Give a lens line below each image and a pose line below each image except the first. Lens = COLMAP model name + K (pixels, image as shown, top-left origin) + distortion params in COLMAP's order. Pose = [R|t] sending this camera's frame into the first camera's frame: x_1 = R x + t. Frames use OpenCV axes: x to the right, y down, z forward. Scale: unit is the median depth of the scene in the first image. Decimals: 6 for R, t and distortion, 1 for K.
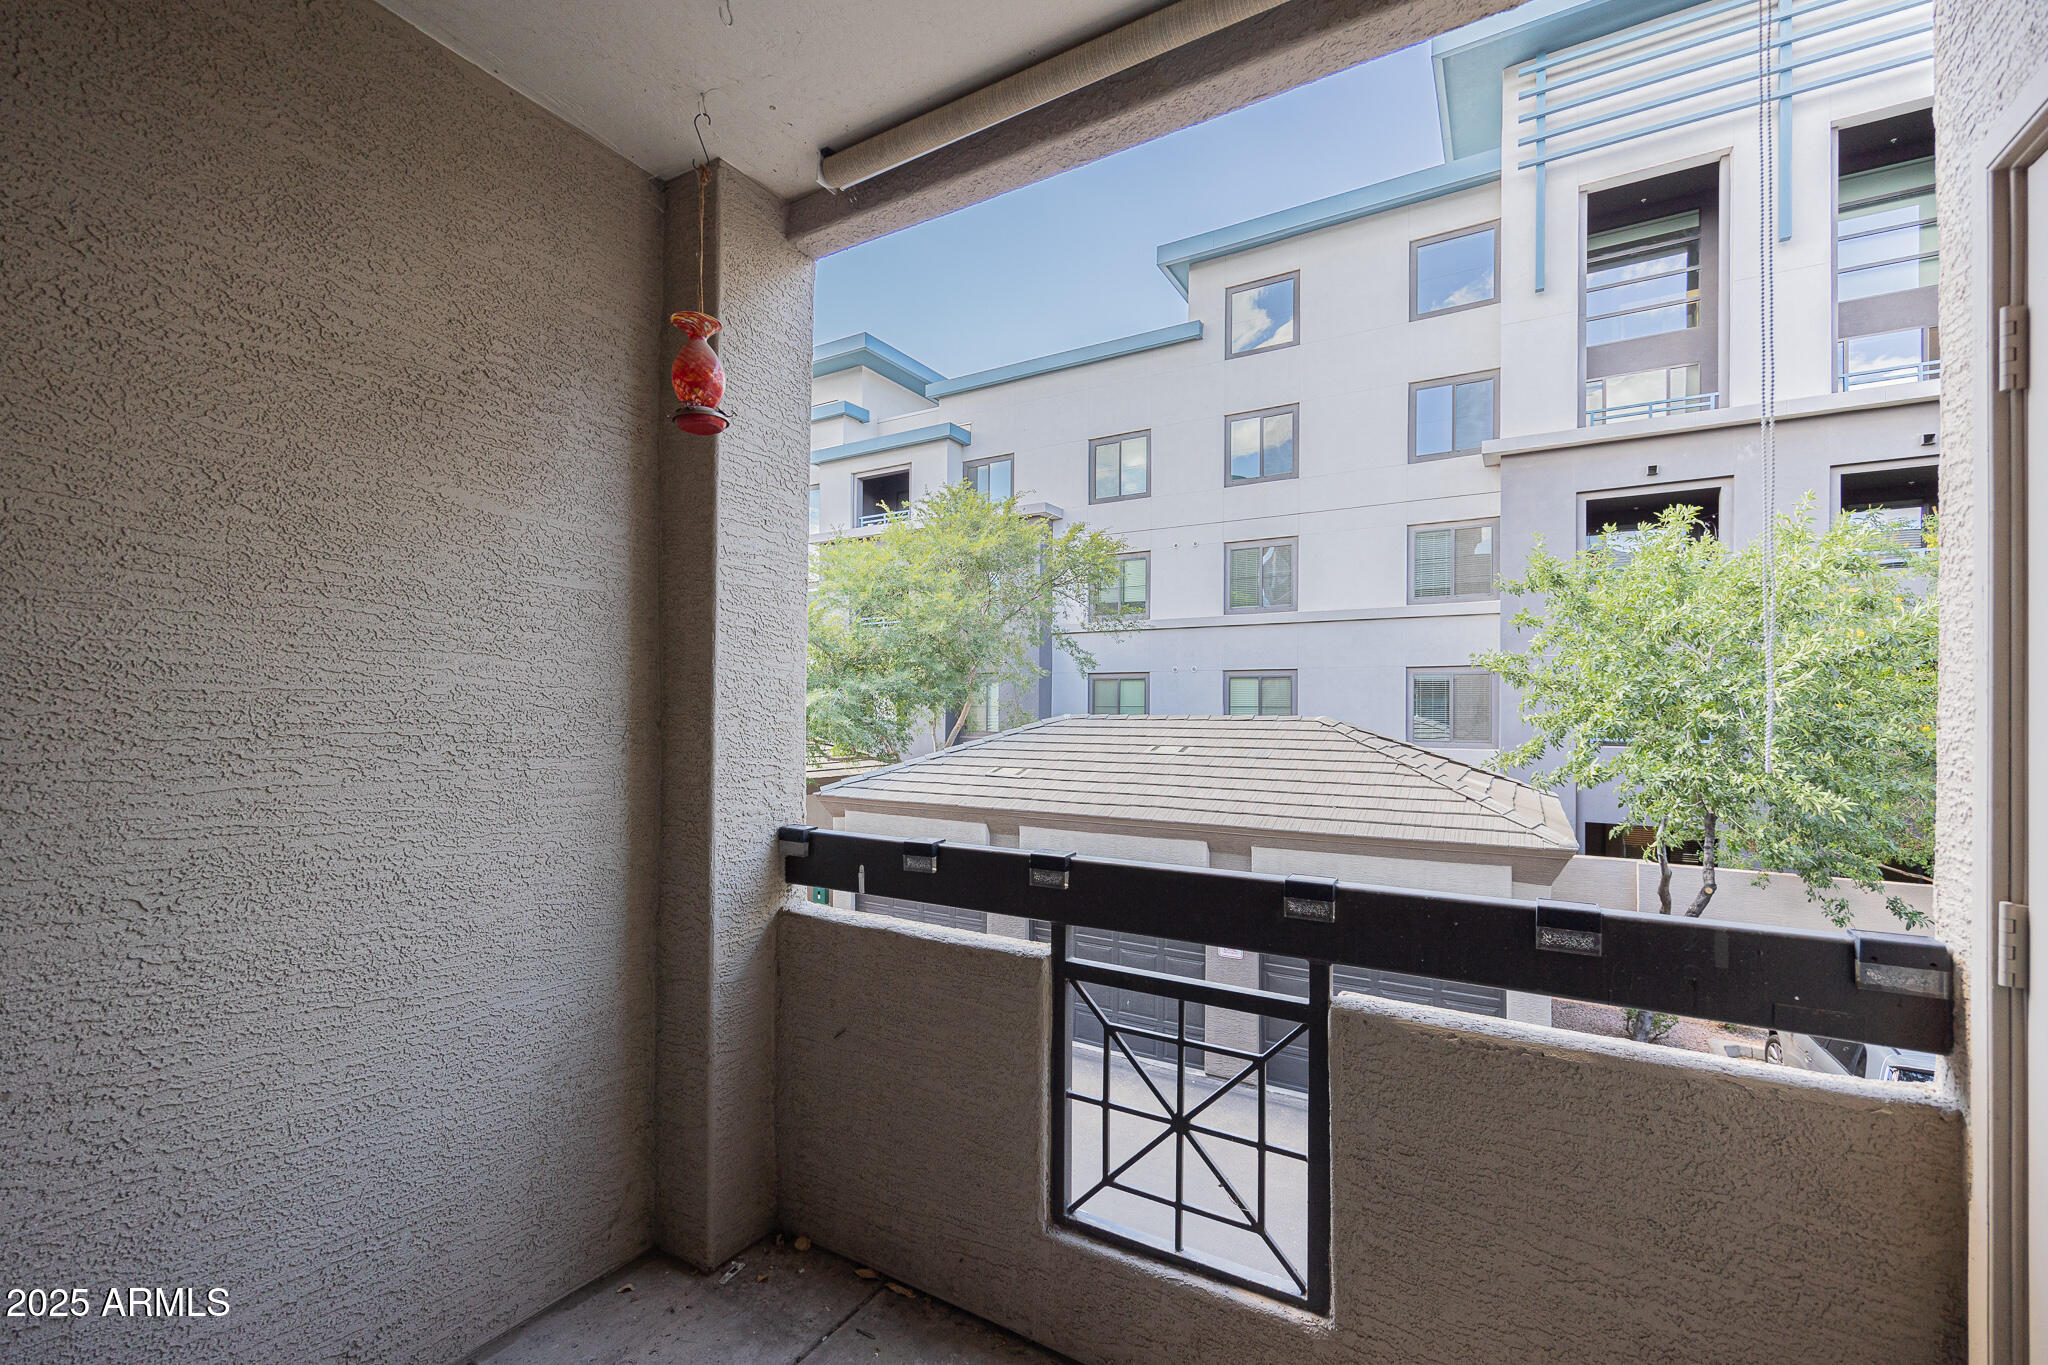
lens RADIAL K [[838.8, 0, 1023.1], [0, 838.8, 697.9], [0, 0, 1]] dist [-0.002512, 0.000012]
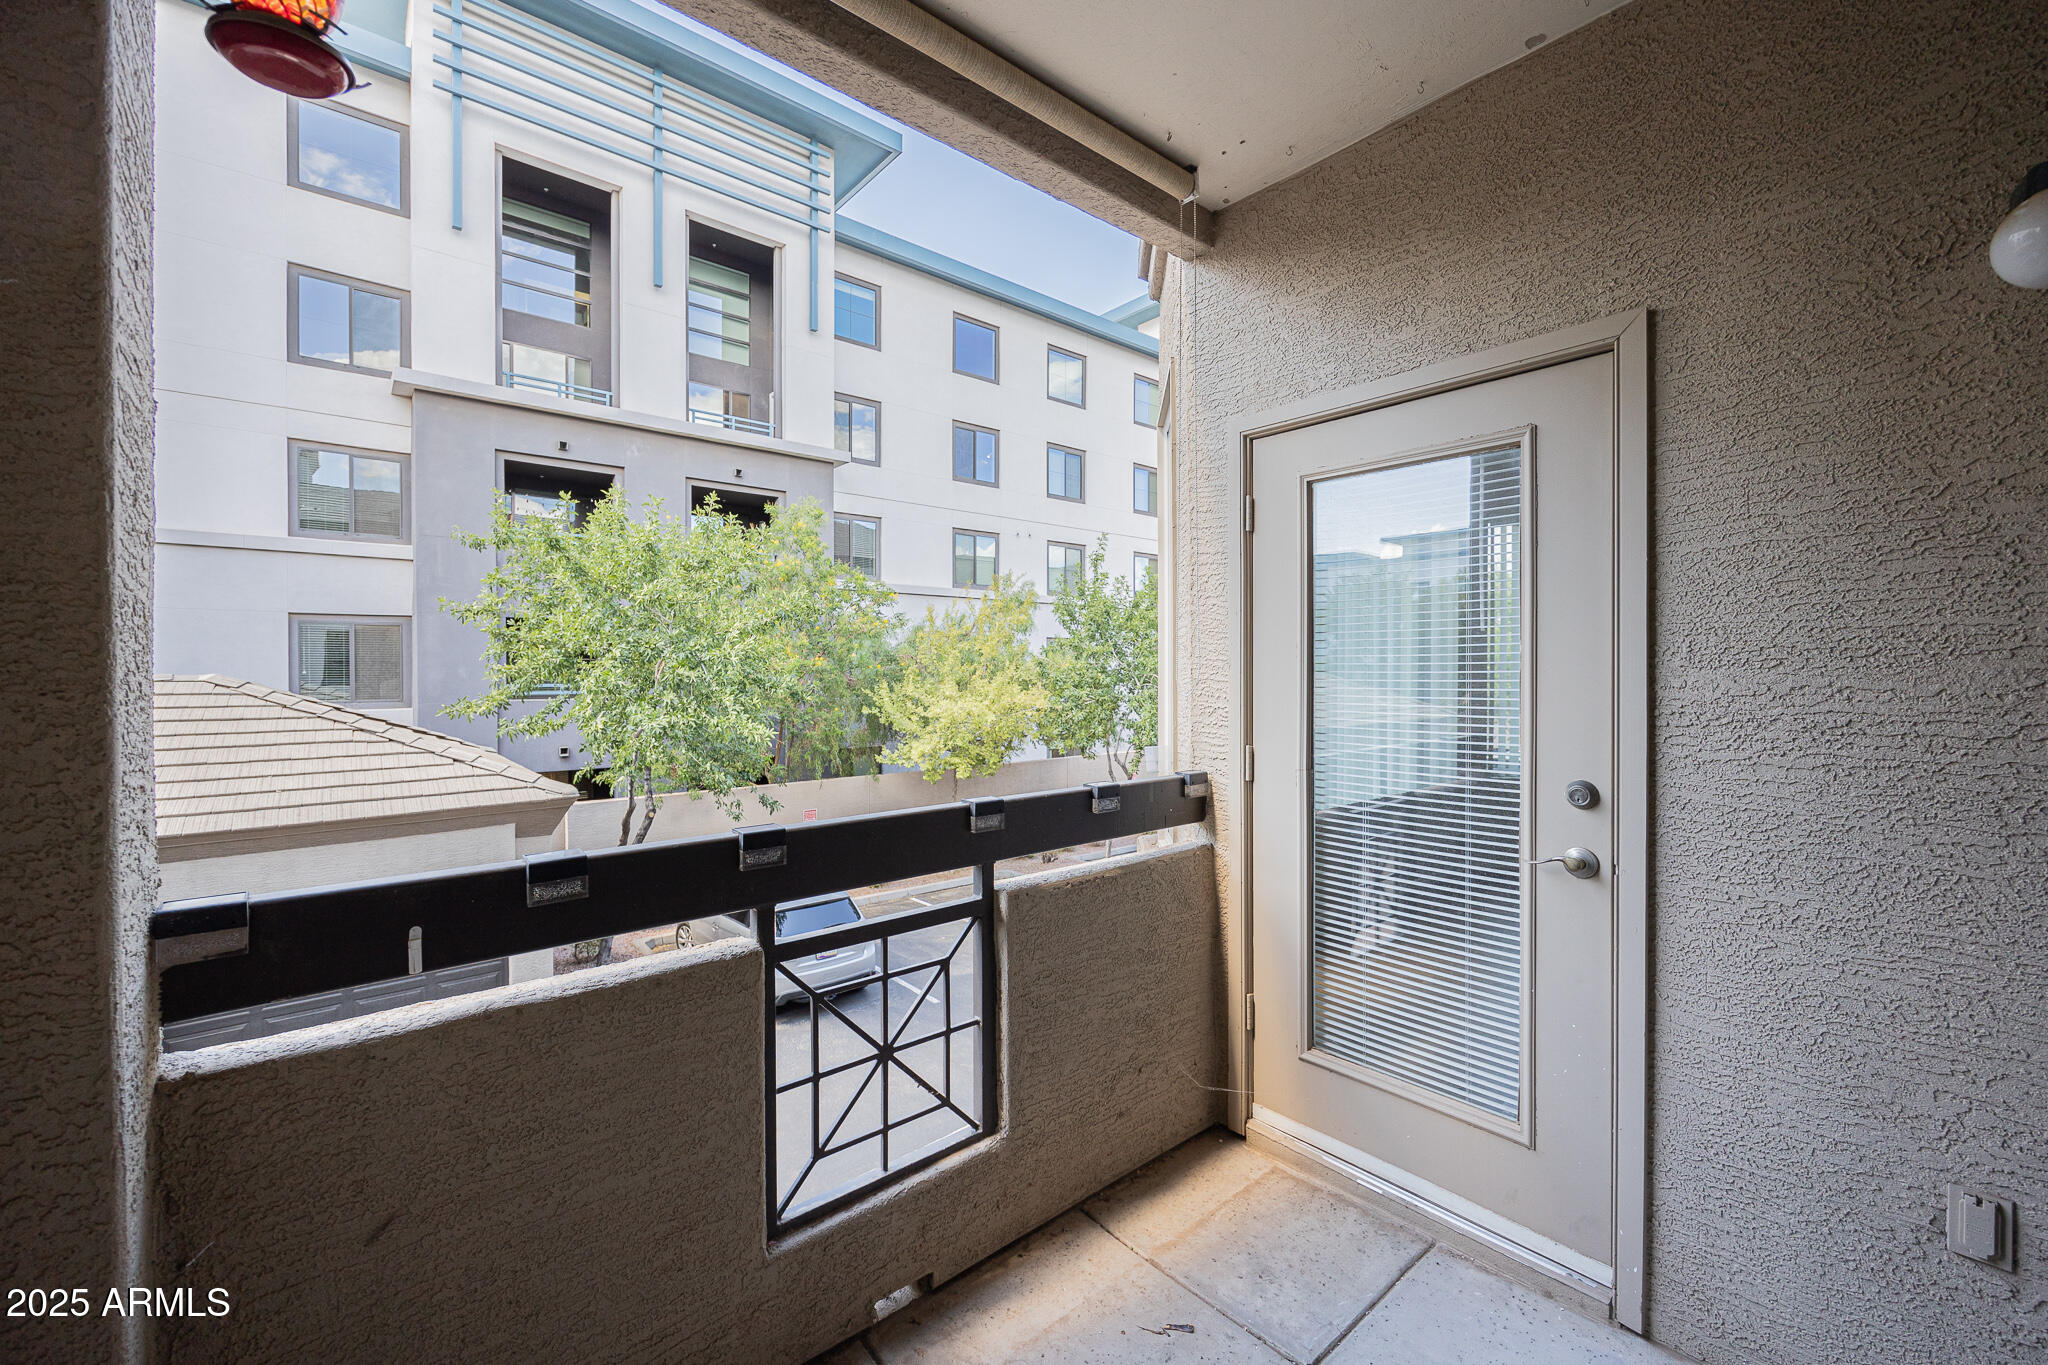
lens RADIAL K [[850.4, 0, 1027.4], [0, 850.4, 666.9], [0, 0, 1]] dist [-0.000957, -0.000013]
pose [[0.312962, -0.004325, 0.949756, -0.173534], [-0.011389, 0.999901, 0.008306, 0.001050], [-0.949697, -0.013416, 0.312882, 0.109618]]
